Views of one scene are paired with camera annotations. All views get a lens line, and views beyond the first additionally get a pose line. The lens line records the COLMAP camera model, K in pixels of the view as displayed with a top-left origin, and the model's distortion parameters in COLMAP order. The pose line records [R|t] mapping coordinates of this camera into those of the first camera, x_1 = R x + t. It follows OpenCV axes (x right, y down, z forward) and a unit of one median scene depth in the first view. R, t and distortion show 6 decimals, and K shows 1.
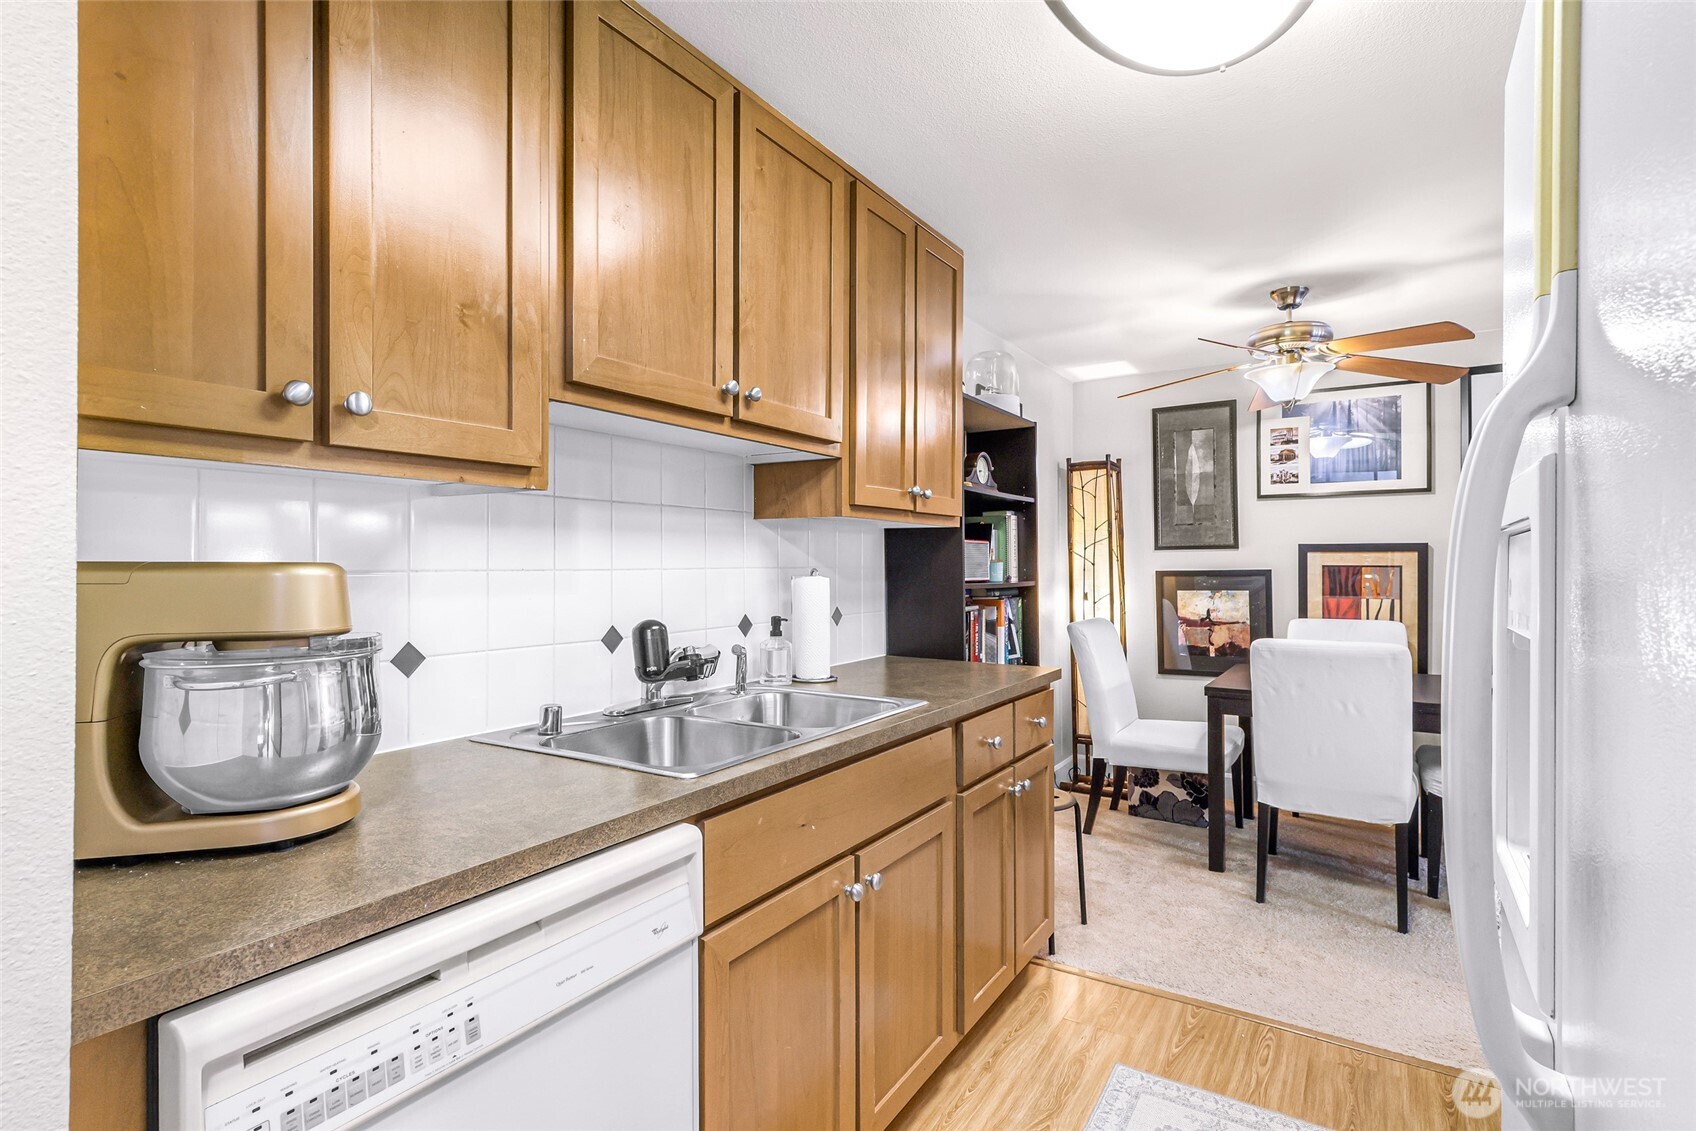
lens RADIAL K [[833.3, 0, 842.0], [0, 833.3, 559.6], [0, 0, 1]] dist [0.004770, -0.000123]
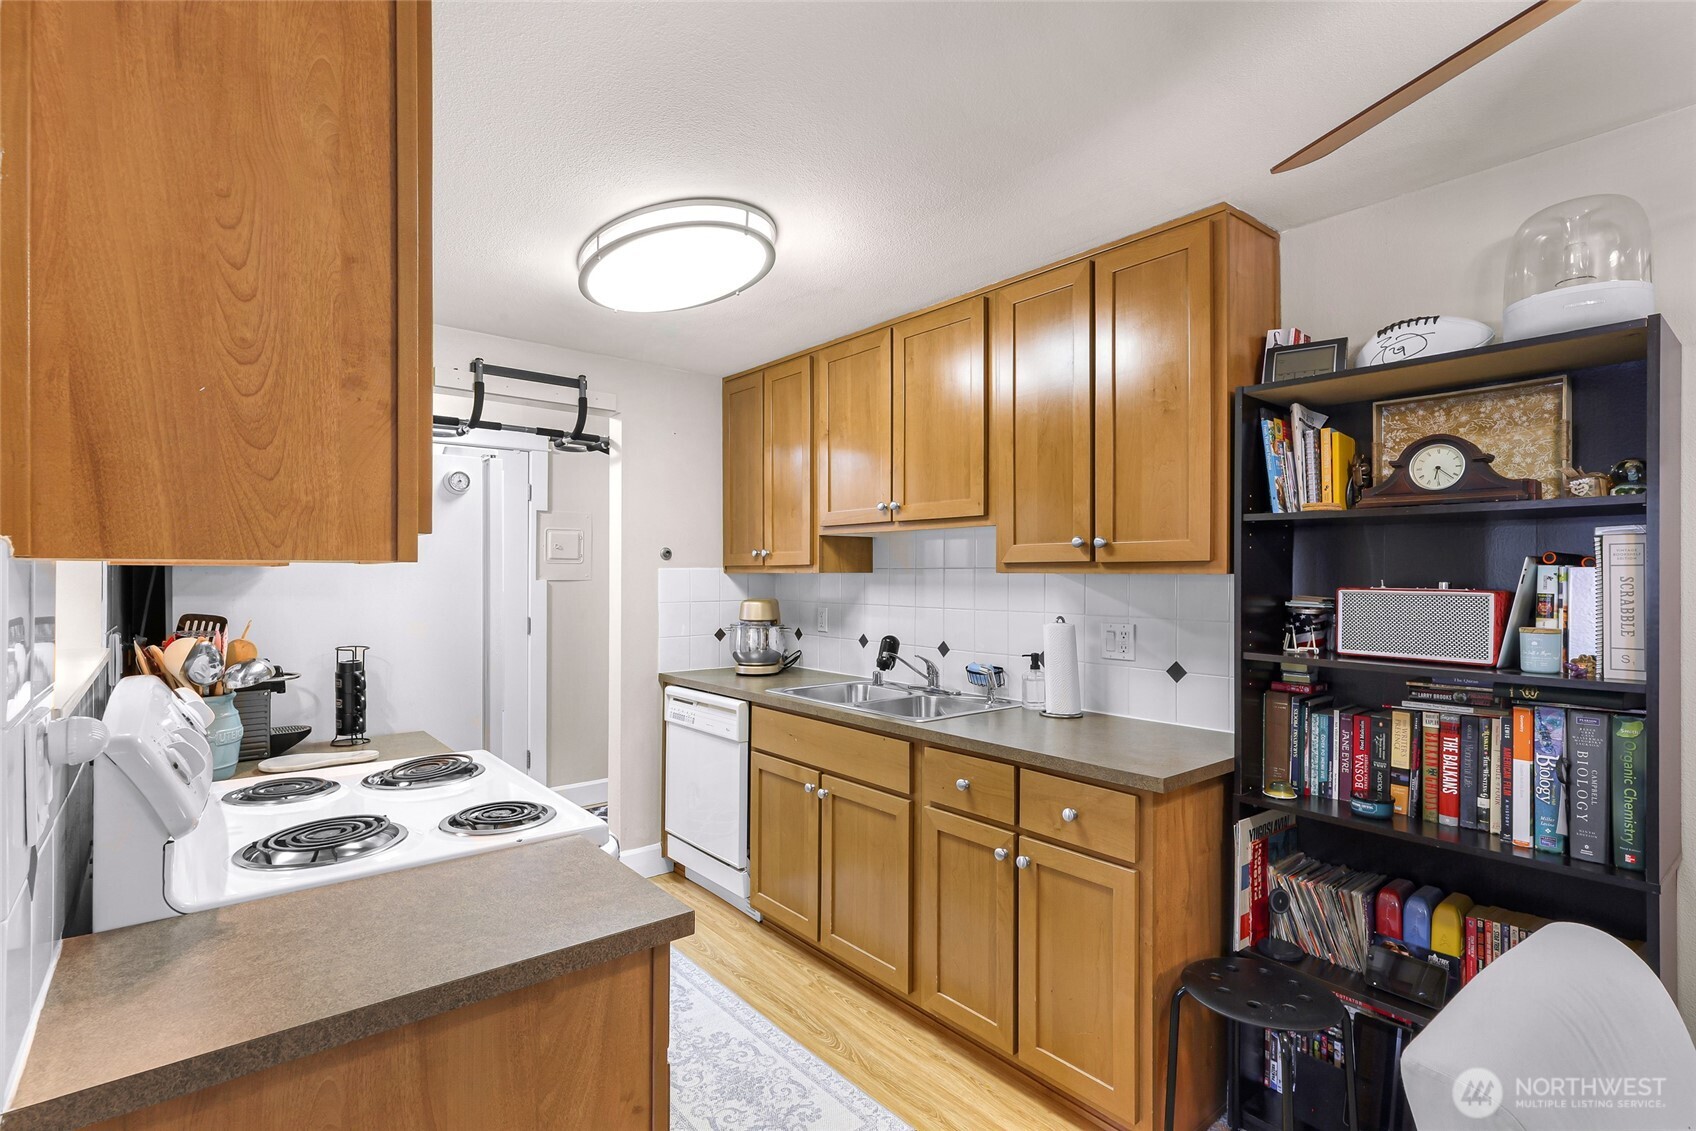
lens RADIAL K [[809.9, 0, 844.5], [0, 809.9, 575.0], [0, 0, 1]] dist [0.007874, 0.000359]
pose [[-0.307385, 0.001293, -0.951584, 0.664779], [0.002053, 0.999998, 0.000695, -0.028114], [0.951583, -0.001739, -0.307387, 0.638592]]
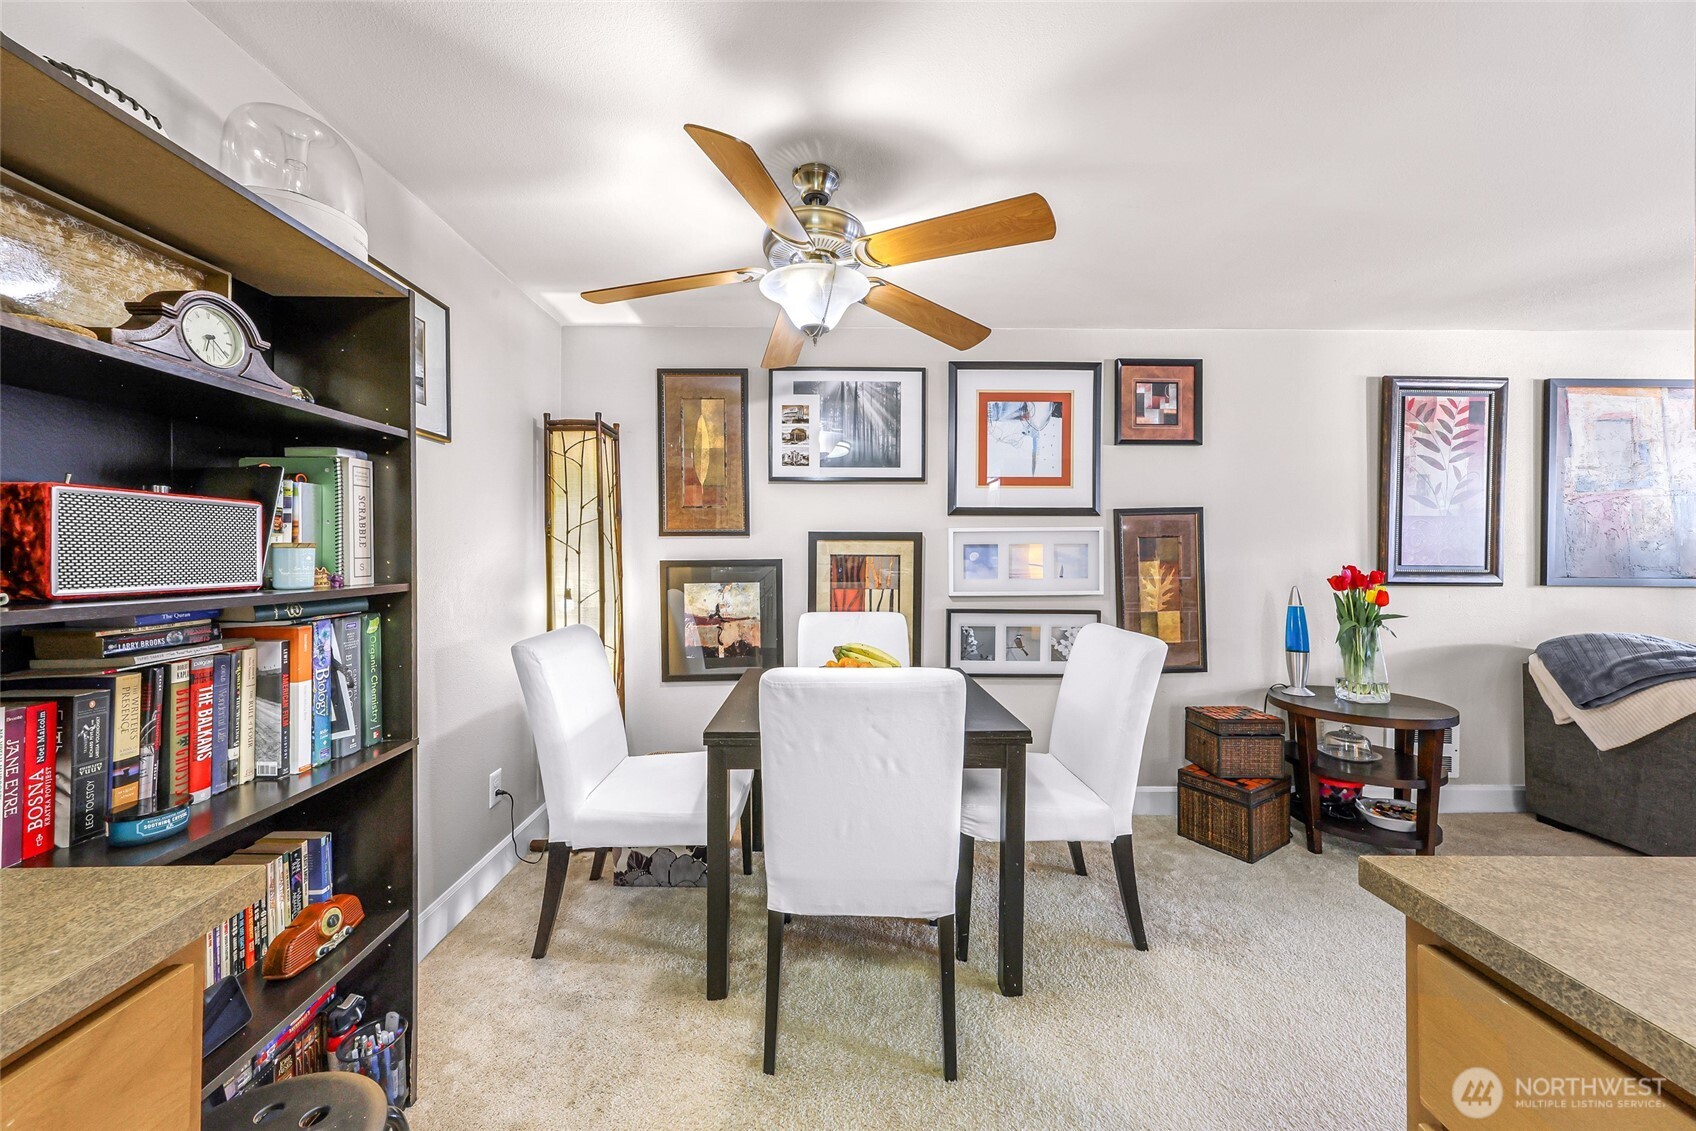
lens RADIAL K [[601.9, 0, 842.5], [0, 601.9, 549.8], [0, 0, 1]] dist [0.009349, -0.000013]
pose [[0.825840, 0.005998, 0.563872, 0.211362], [-0.006257, 0.999979, -0.001473, 0.002394], [-0.563870, -0.002311, 0.825861, 0.447773]]
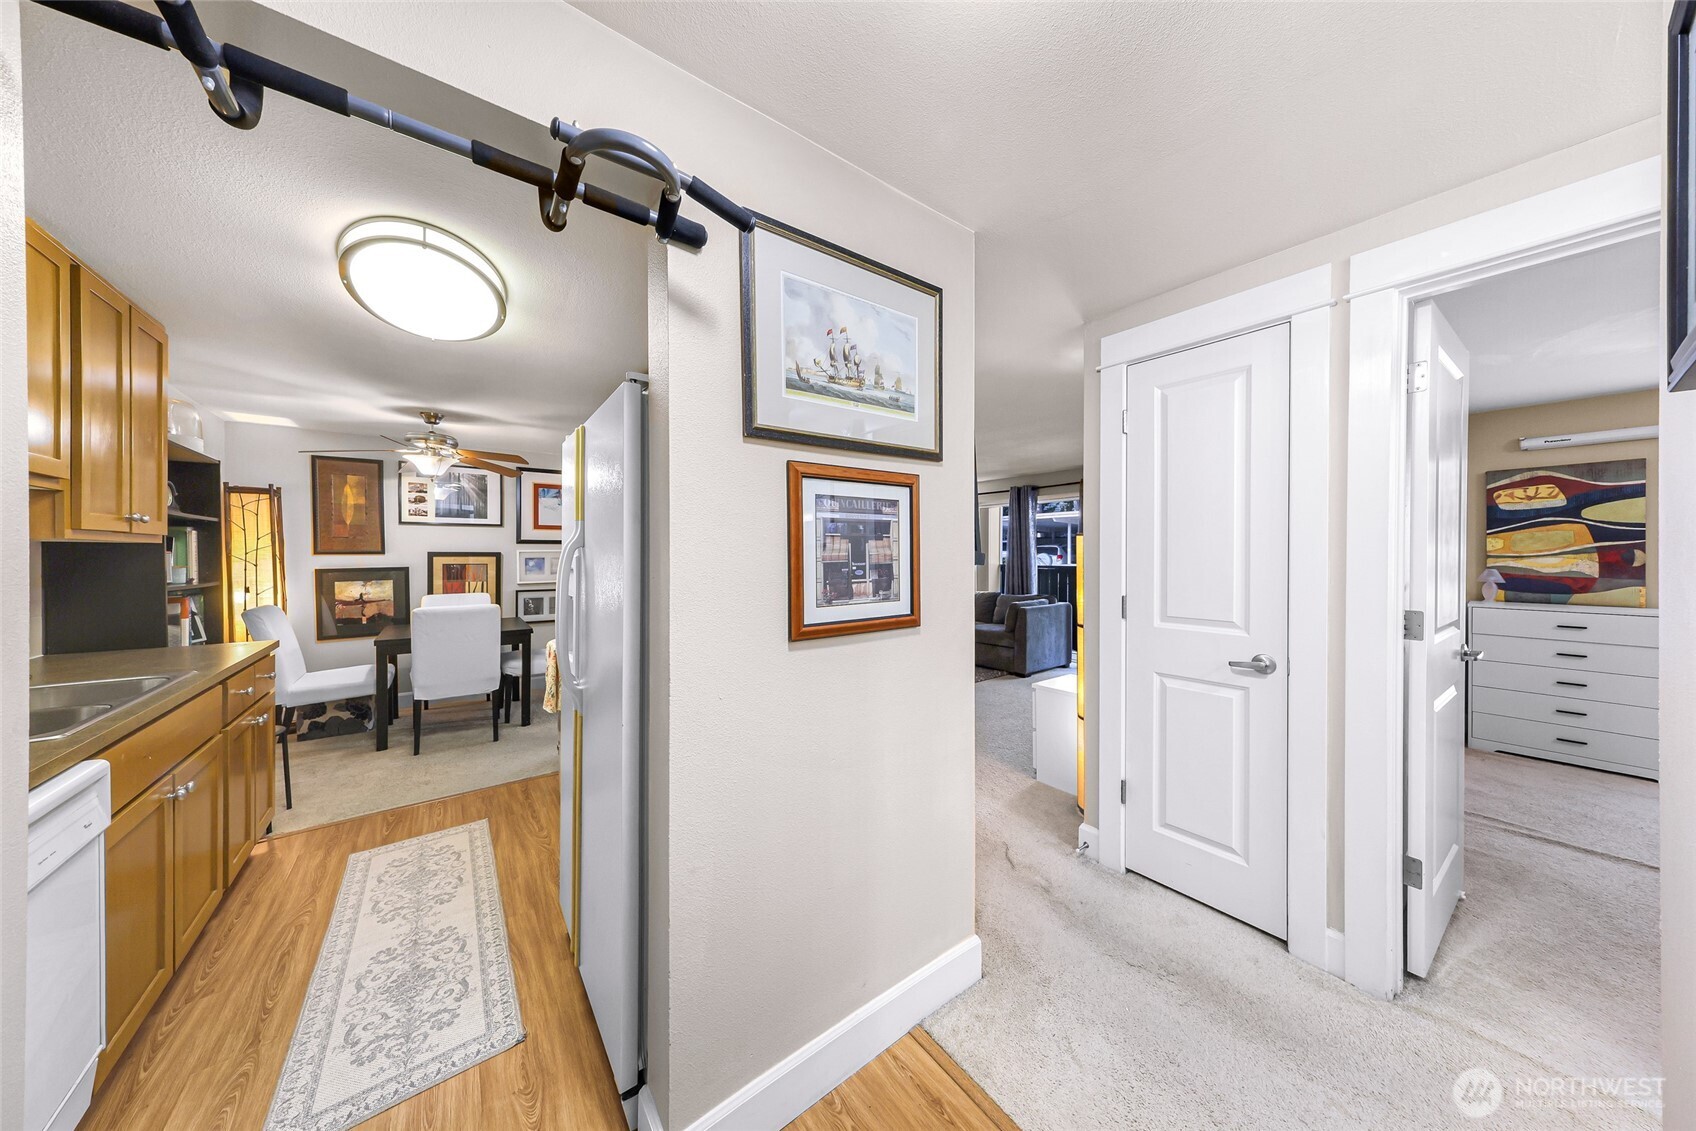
lens RADIAL K [[523.2, 0, 847.2], [0, 523.2, 555.8], [0, 0, 1]] dist [0.000897, 0.000078]
pose [[0.336535, -0.002415, 0.941668, -0.187206], [-0.003532, 0.999986, 0.003827, -0.018327], [-0.941664, -0.004614, 0.336522, -0.187241]]
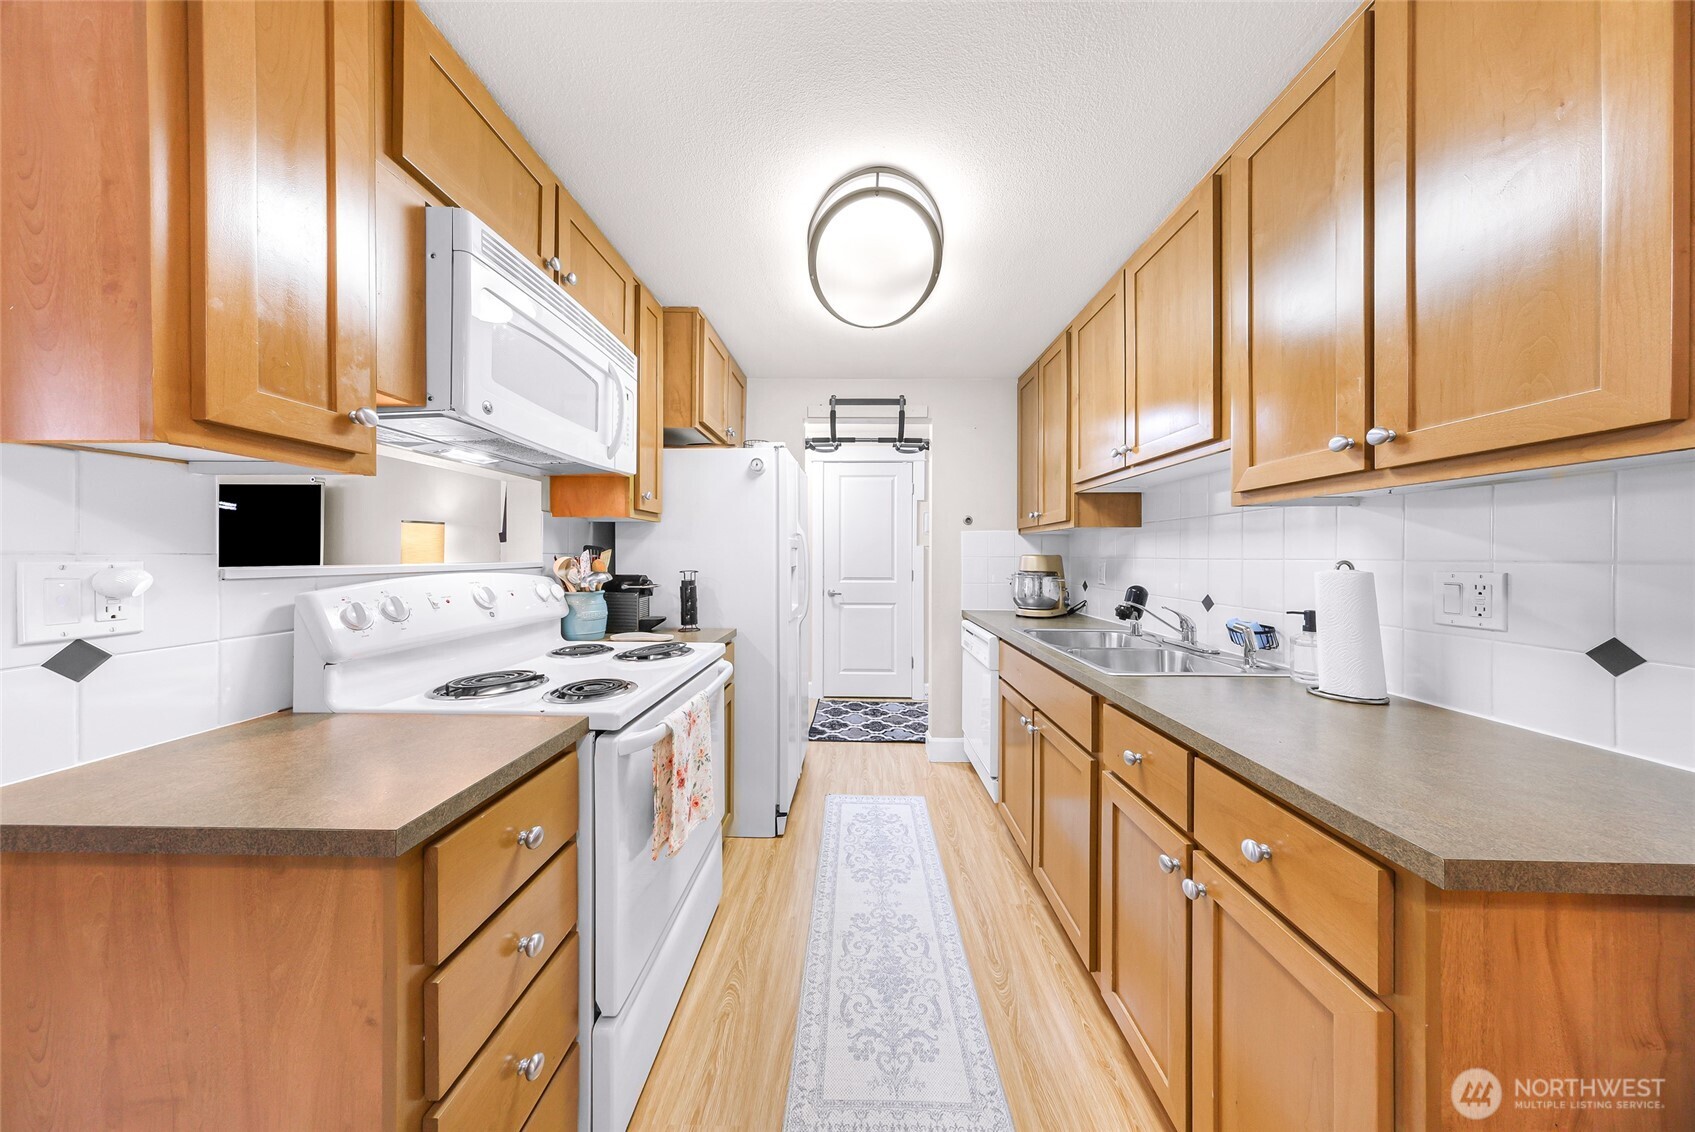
lens RADIAL K [[492.4, 0, 848.1], [0, 492.4, 555.7], [0, 0, 1]] dist [0.004062, -0.000062]
pose [[-0.852734, -0.001915, -0.522341, 0.385340], [0.000266, 0.999992, -0.004101, 0.004750], [0.522345, -0.003636, -0.852727, 0.699365]]
